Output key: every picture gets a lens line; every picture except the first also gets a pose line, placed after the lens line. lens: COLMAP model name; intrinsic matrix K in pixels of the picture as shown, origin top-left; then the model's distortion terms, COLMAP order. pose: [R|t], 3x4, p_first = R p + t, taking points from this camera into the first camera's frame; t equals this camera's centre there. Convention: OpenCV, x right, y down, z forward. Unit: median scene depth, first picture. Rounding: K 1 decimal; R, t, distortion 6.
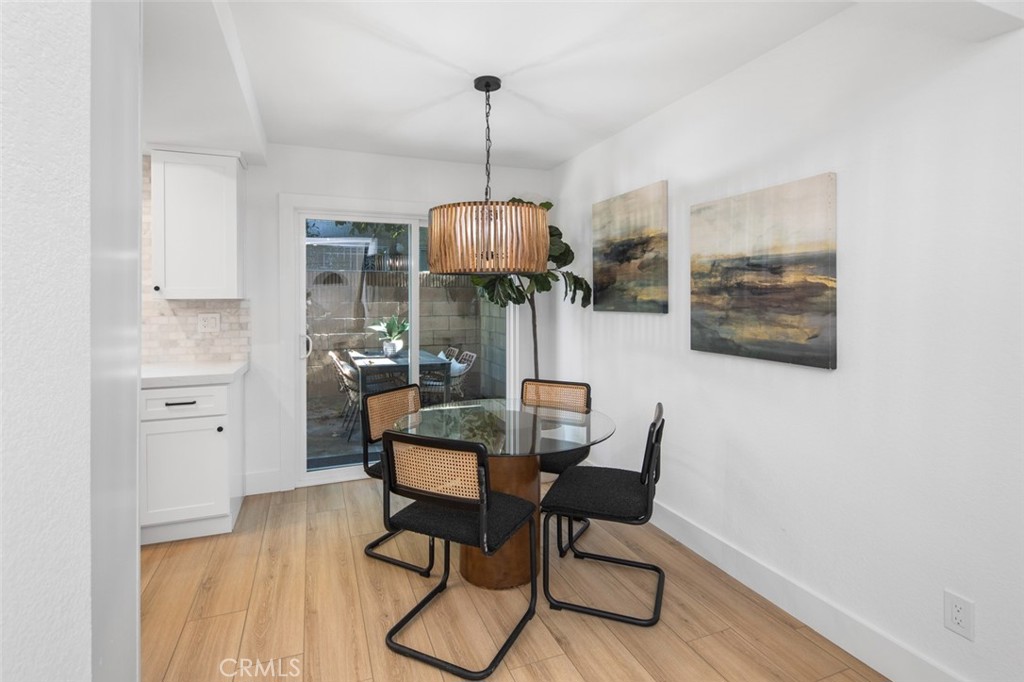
lens RADIAL K [[500.6, 0, 503.4], [0, 500.6, 297.7], [0, 0, 1]] dist [0.000122, -0.002520]
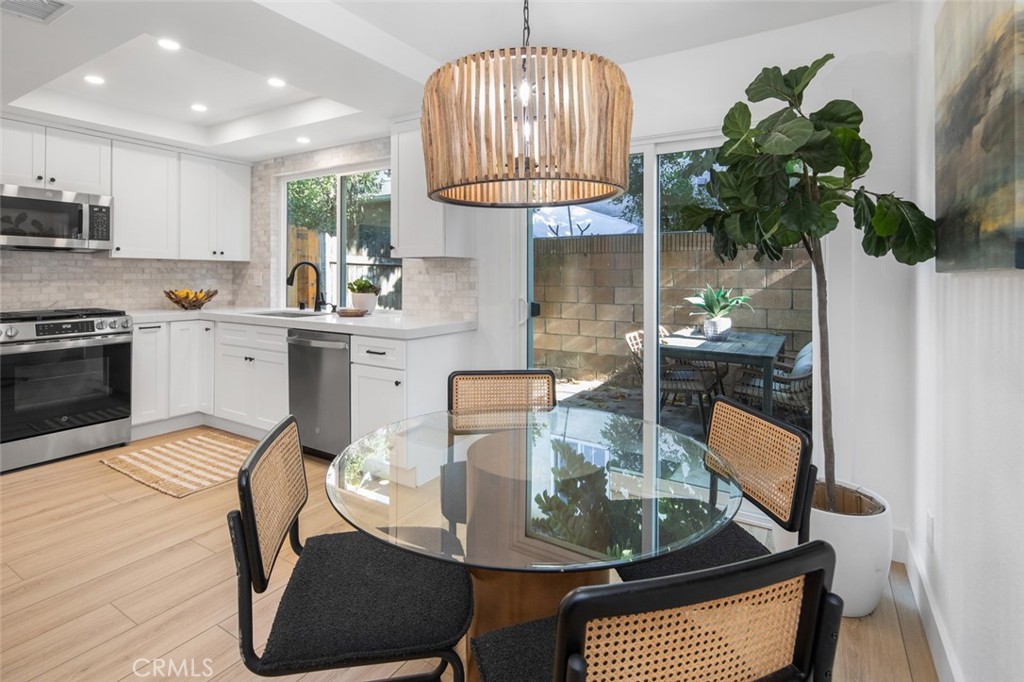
lens RADIAL K [[500.6, 0, 508.3], [0, 500.6, 272.6], [0, 0, 1]] dist [0.000122, -0.002520]
pose [[0.604136, 0.005304, -0.796864, 0.318034], [-0.007000, 0.999975, 0.001349, 0.029930], [0.796851, 0.004764, 0.604158, 0.477765]]
